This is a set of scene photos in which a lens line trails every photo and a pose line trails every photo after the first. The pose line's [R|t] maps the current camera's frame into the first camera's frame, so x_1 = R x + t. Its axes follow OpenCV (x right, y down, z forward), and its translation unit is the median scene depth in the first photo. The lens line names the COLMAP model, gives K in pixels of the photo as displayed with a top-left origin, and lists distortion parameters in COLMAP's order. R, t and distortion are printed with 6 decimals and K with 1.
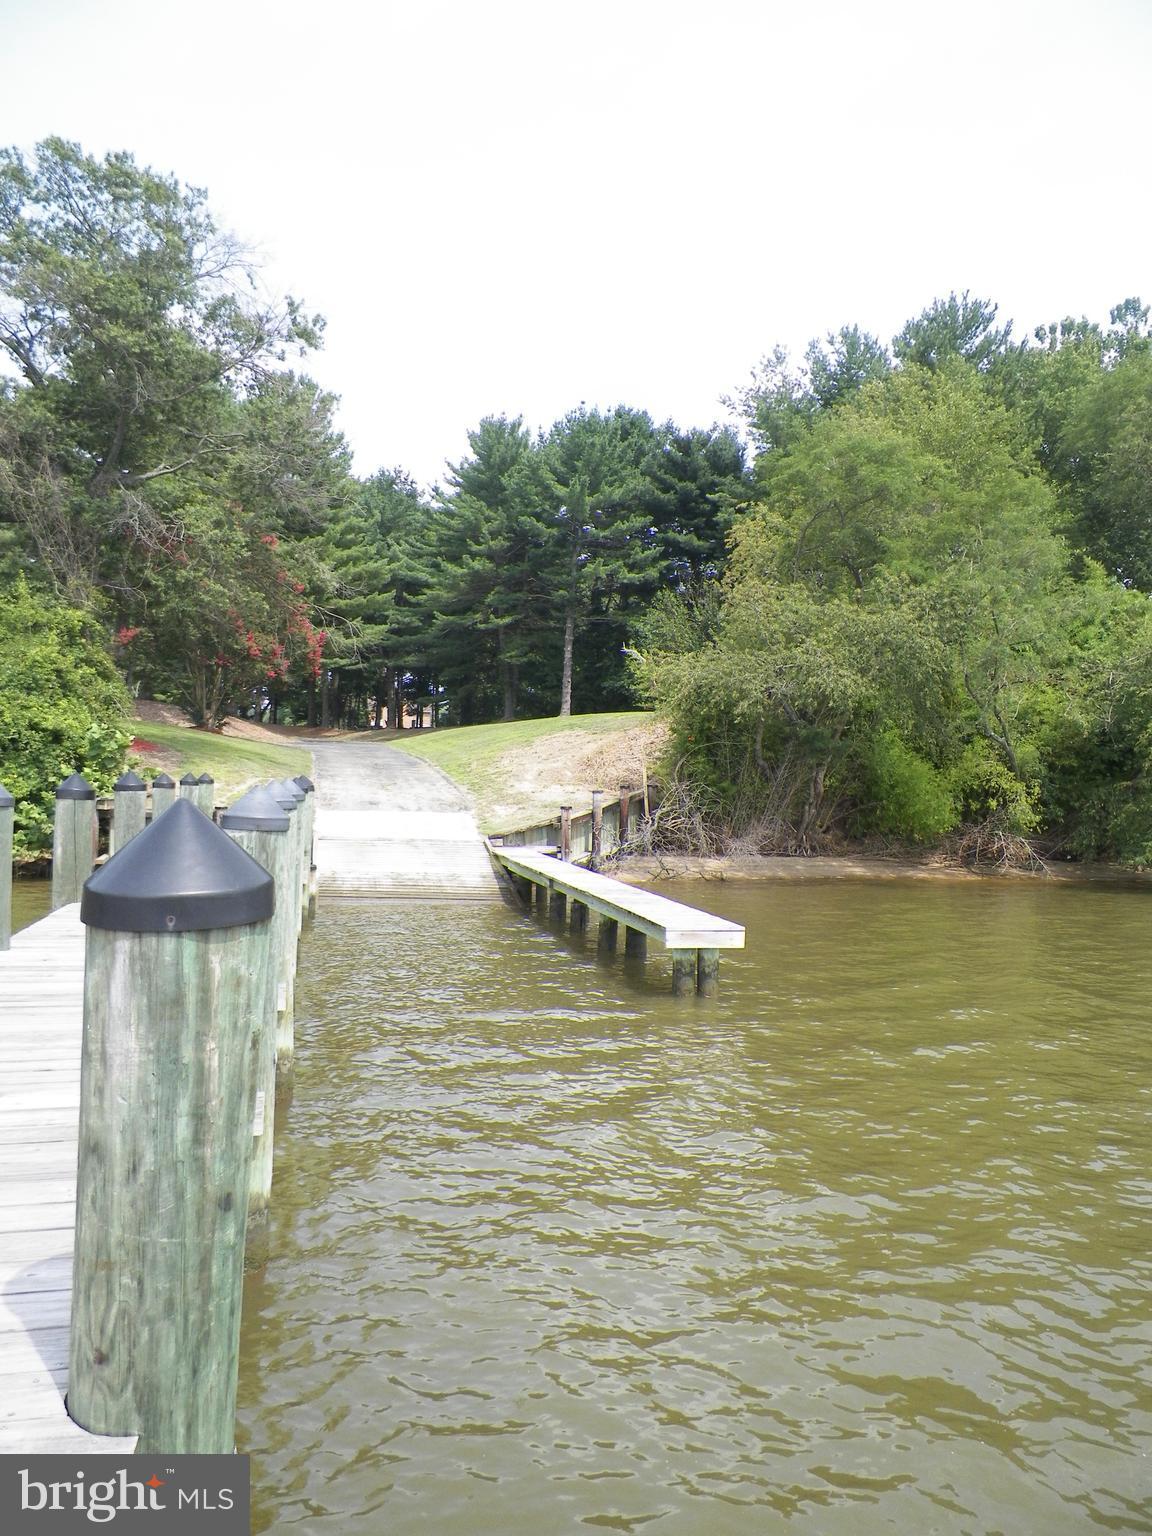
lens RADIAL K [[1154.8, 0, 574.5], [0, 1154.8, 774.4], [0, 0, 1]] dist [0.012327, 0.004432]
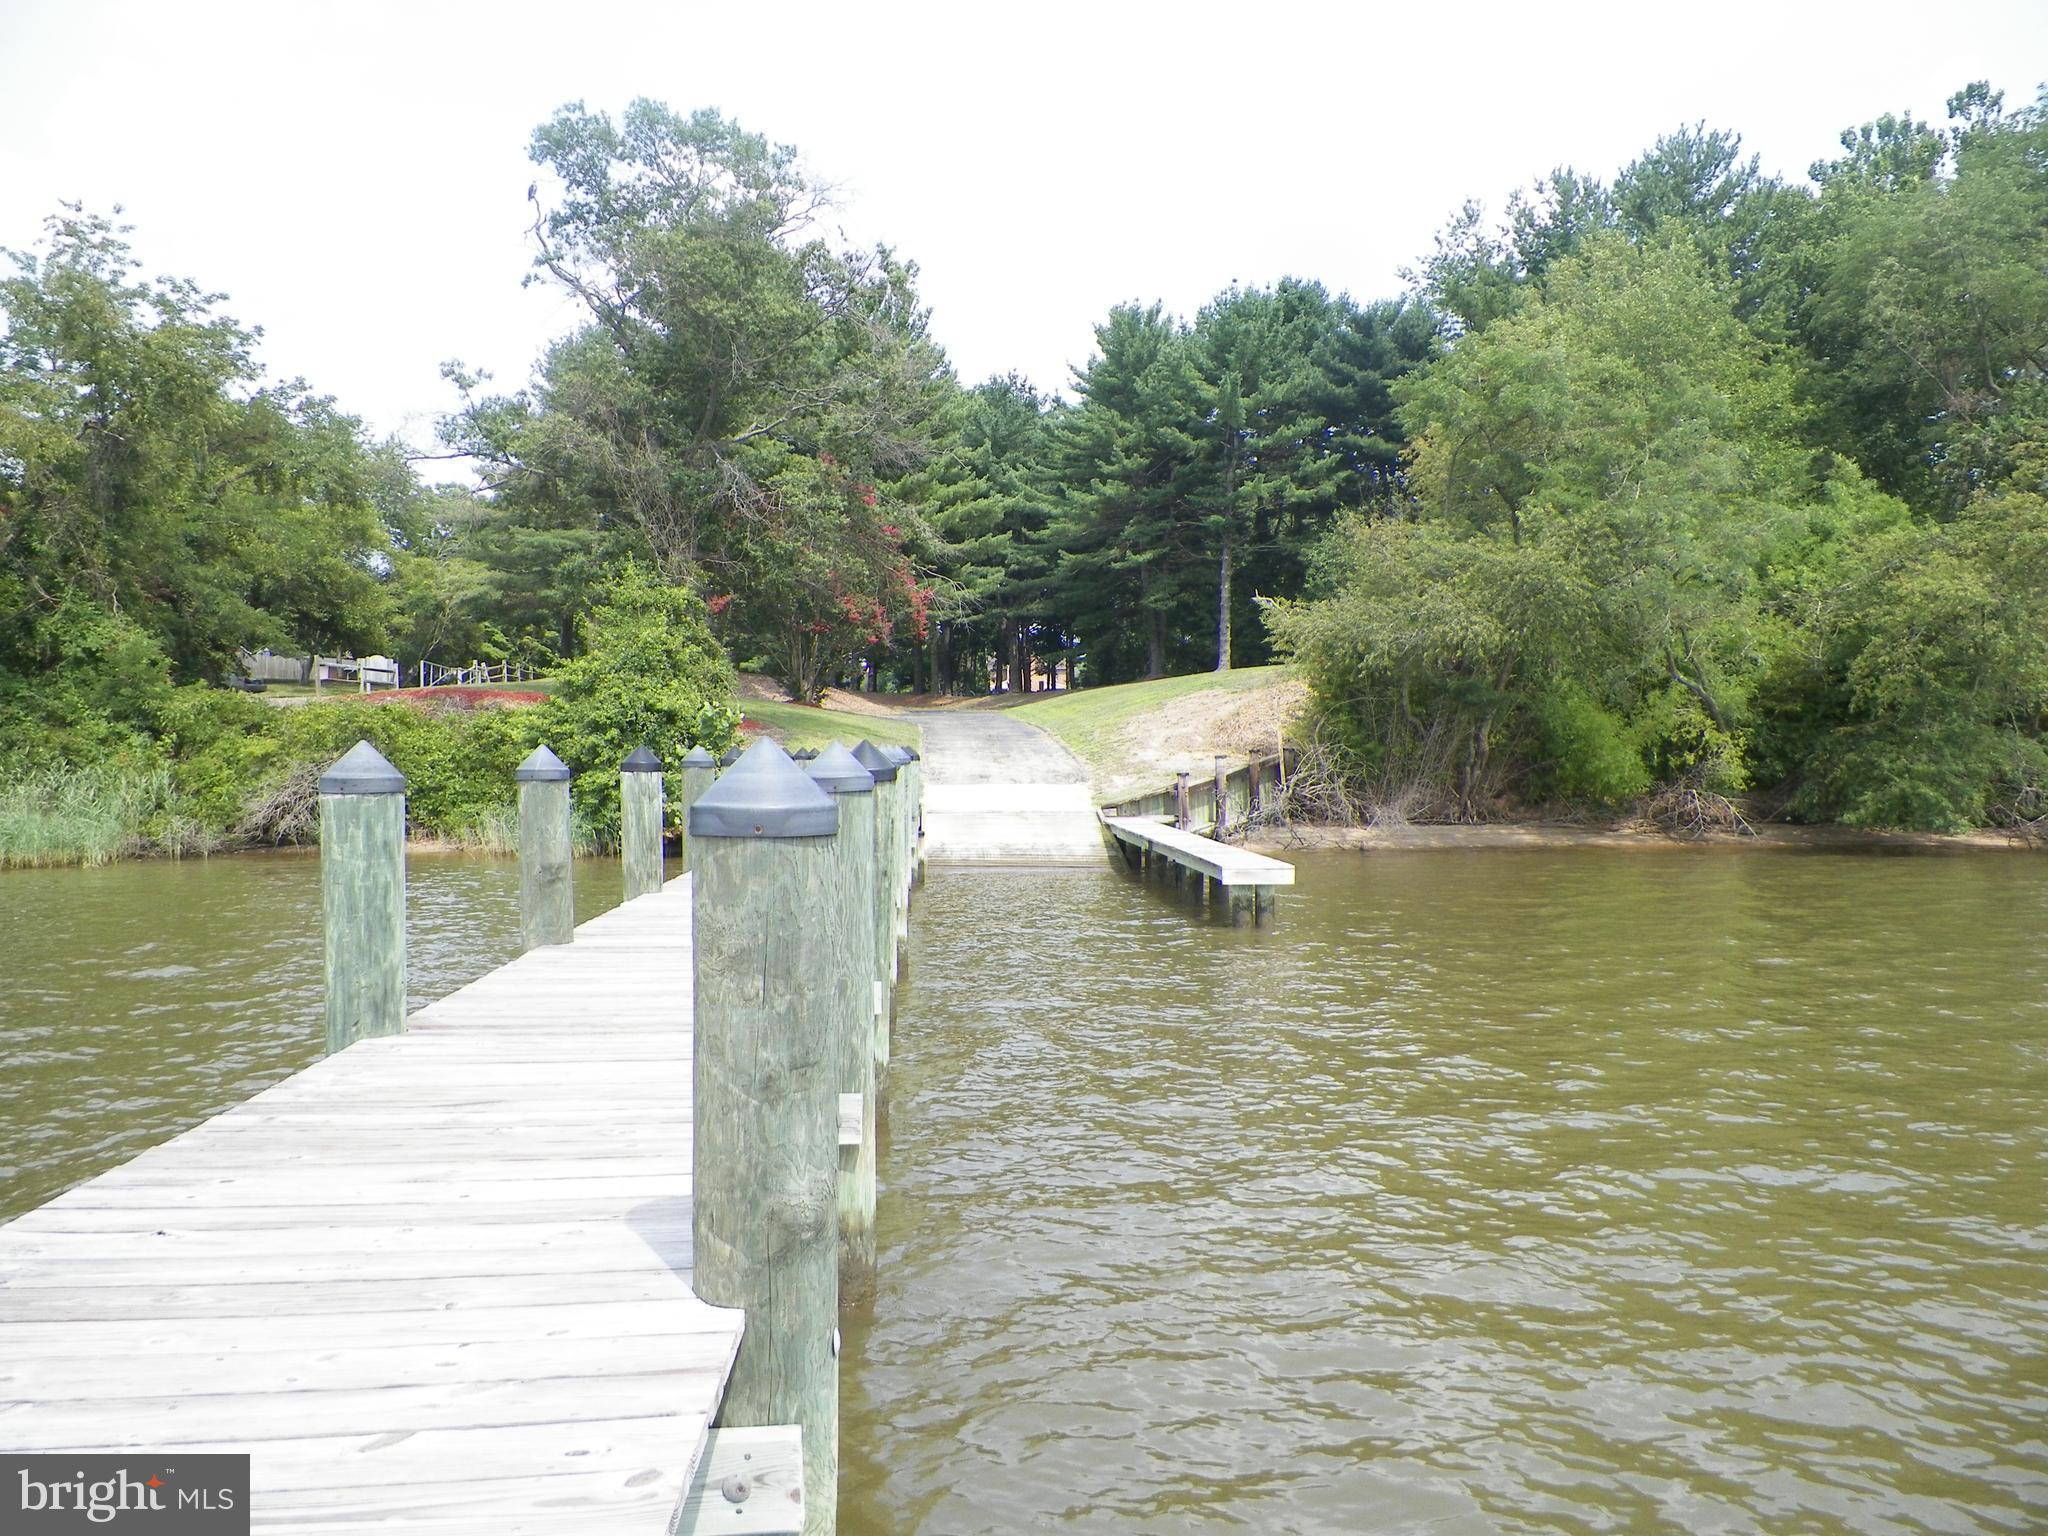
lens RADIAL K [[1539.7, 0, 1020.9], [0, 1539.7, 763.2], [0, 0, 1]] dist [0.012327, 0.004432]
pose [[0.986856, -0.028634, -0.159046, 0.042108], [0.030257, 0.999512, 0.007788, 0.004112], [0.158746, -0.012498, 0.987240, -0.176388]]
